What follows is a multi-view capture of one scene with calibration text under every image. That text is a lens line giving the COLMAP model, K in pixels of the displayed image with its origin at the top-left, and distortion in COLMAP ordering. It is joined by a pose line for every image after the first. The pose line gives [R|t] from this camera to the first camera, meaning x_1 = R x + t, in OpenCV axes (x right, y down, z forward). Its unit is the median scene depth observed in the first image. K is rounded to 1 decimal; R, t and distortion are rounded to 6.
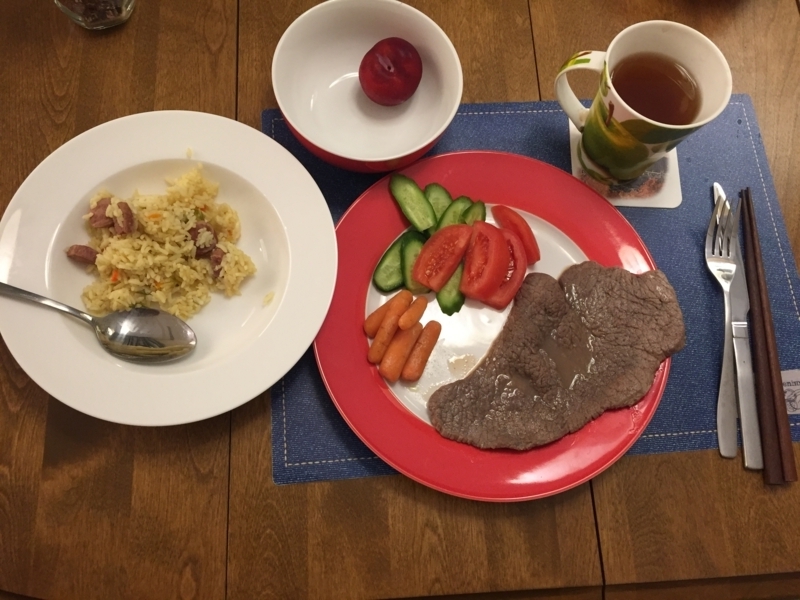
lens RADIAL K [[671.2, 0, 402.9], [0, 671.2, 298.7], [0, 0, 1]] dist [0.037292, -0.031993]
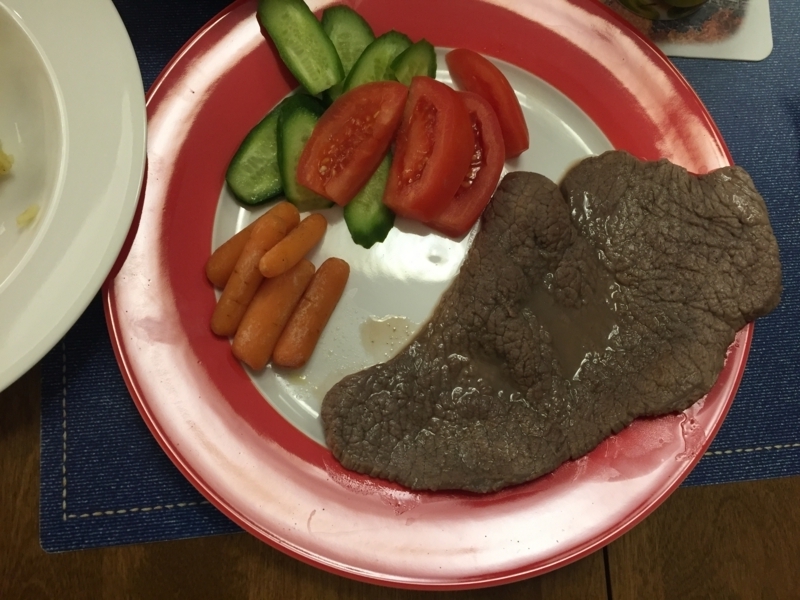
lens RADIAL K [[671.2, 0, 397.3], [0, 671.2, 298.3], [0, 0, 1]] dist [0.037292, -0.031993]
pose [[0.999997, 0.001391, 0.001846, 0.096629], [-0.001632, 0.990454, 0.137832, -0.011160], [-0.001637, -0.137835, 0.990454, 0.440444]]
